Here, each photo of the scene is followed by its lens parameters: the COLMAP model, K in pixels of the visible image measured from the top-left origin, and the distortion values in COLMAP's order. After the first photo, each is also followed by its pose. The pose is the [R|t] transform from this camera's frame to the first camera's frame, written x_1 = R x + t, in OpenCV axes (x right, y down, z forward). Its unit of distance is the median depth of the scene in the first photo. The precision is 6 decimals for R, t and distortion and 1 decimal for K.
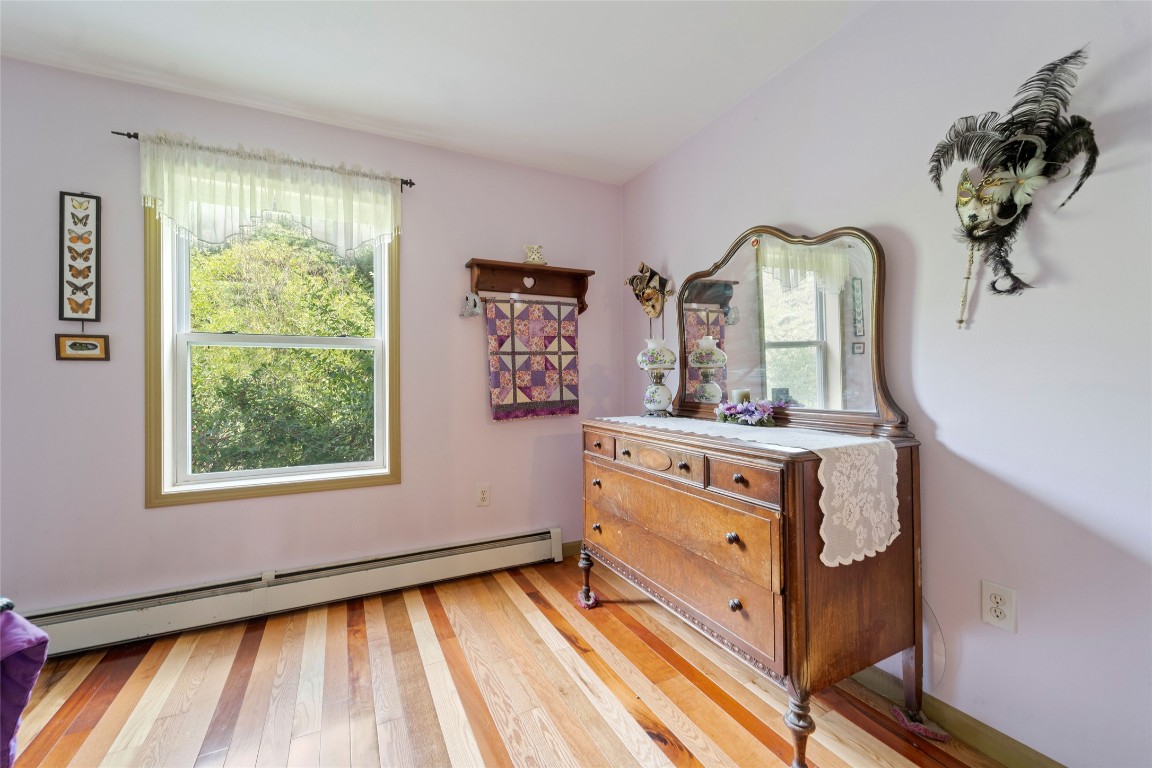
lens RADIAL K [[476.0, 0, 578.6], [0, 476.0, 380.9], [0, 0, 1]] dist [-0.000924, -0.001445]
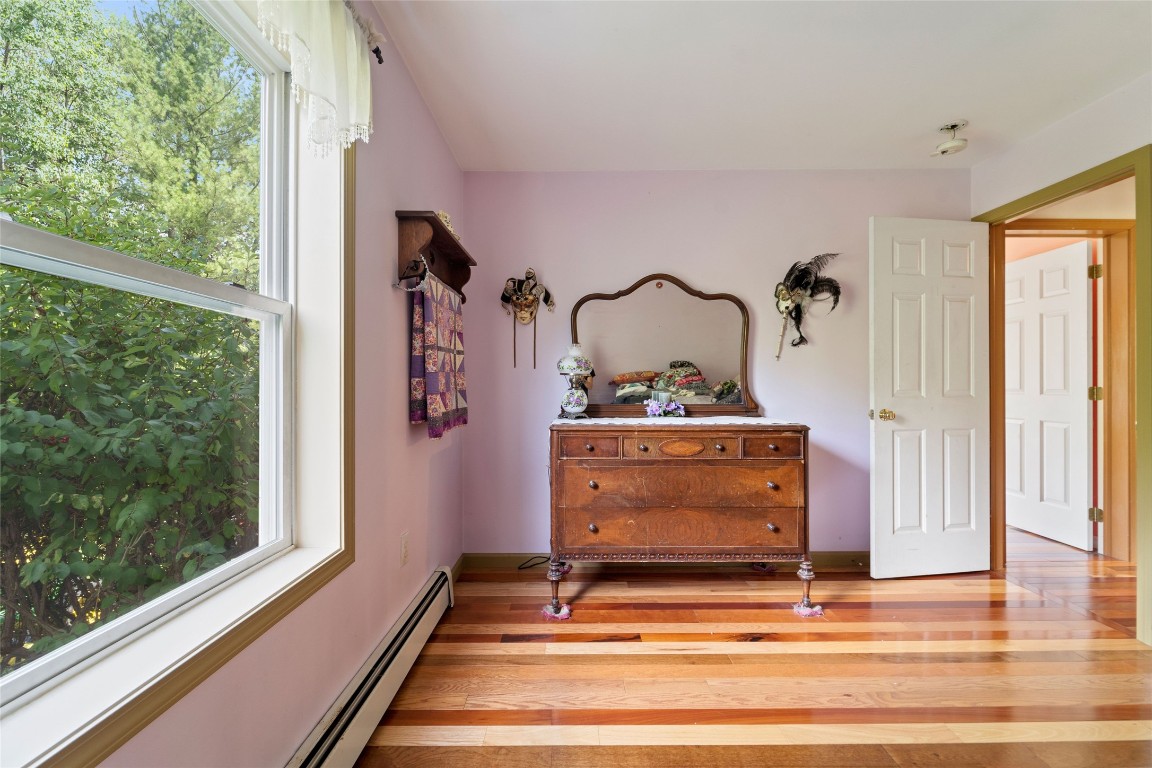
lens RADIAL K [[476.0, 0, 582.7], [0, 476.0, 383.4], [0, 0, 1]] dist [-0.000924, -0.001445]
pose [[0.428340, 0.010673, 0.903555, -0.758949], [-0.001443, 0.999937, -0.011127, 0.005867], [-0.903617, 0.003462, 0.428328, 0.488935]]
